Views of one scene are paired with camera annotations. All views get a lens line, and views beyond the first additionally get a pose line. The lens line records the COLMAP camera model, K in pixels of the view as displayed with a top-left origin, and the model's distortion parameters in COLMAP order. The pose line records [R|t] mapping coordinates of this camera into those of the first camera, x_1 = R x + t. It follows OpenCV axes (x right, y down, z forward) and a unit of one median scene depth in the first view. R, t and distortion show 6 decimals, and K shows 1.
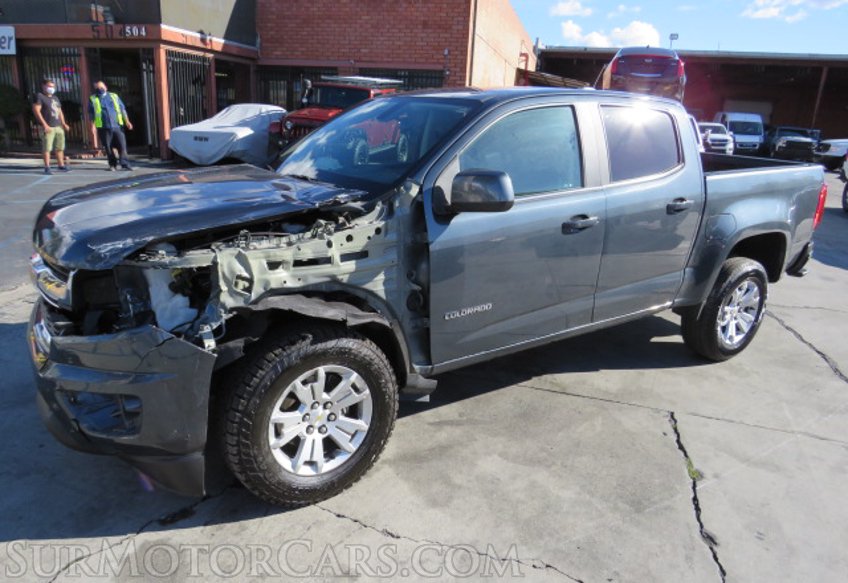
lens RADIAL K [[616.3, 0, 414.3], [0, 616.3, 298.2], [0, 0, 1]] dist [-0.032613, 0.016213]
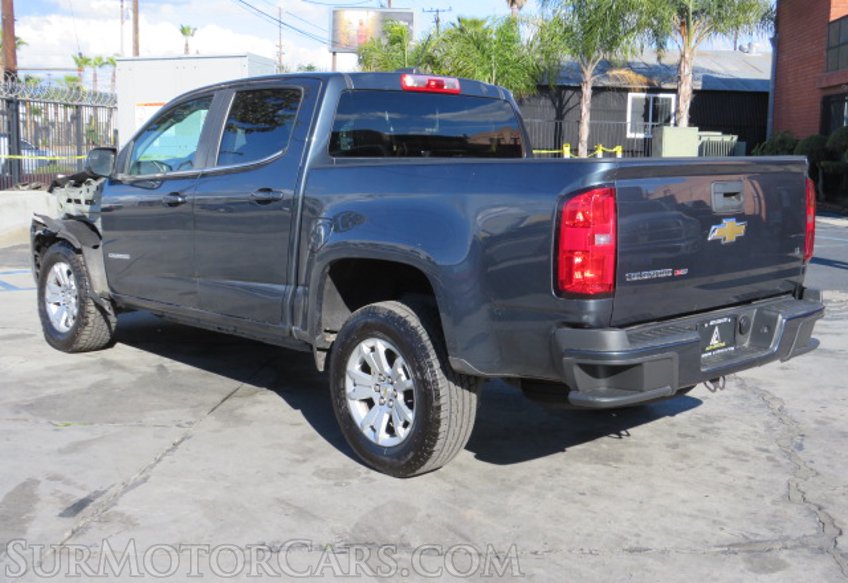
lens RADIAL K [[1011.8, 0, 419.4], [0, 1011.8, 293.1], [0, 0, 1]] dist [-0.067480, 0.000000]
pose [[0.148743, 0.103325, -0.983463, 0.510136], [-0.294211, 0.954114, 0.055744, -0.046912], [0.944095, 0.281054, 0.172317, 0.278541]]
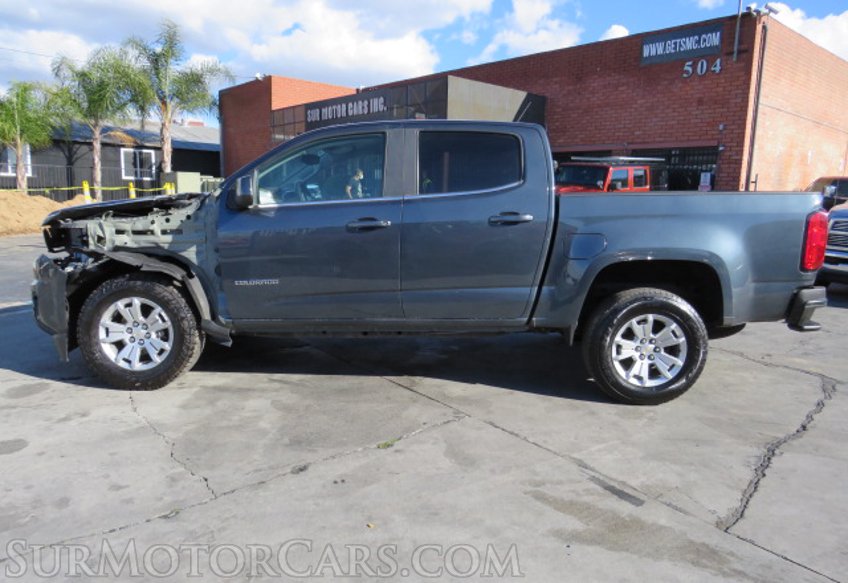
lens RADIAL K [[616.3, 0, 410.6], [0, 616.3, 293.1], [0, 0, 1]] dist [-0.032613, 0.016213]
pose [[0.816352, 0.065204, -0.573862, 0.252878], [-0.155553, 0.981713, -0.109738, 0.031020], [0.556212, 0.178851, 0.811567, 0.021084]]
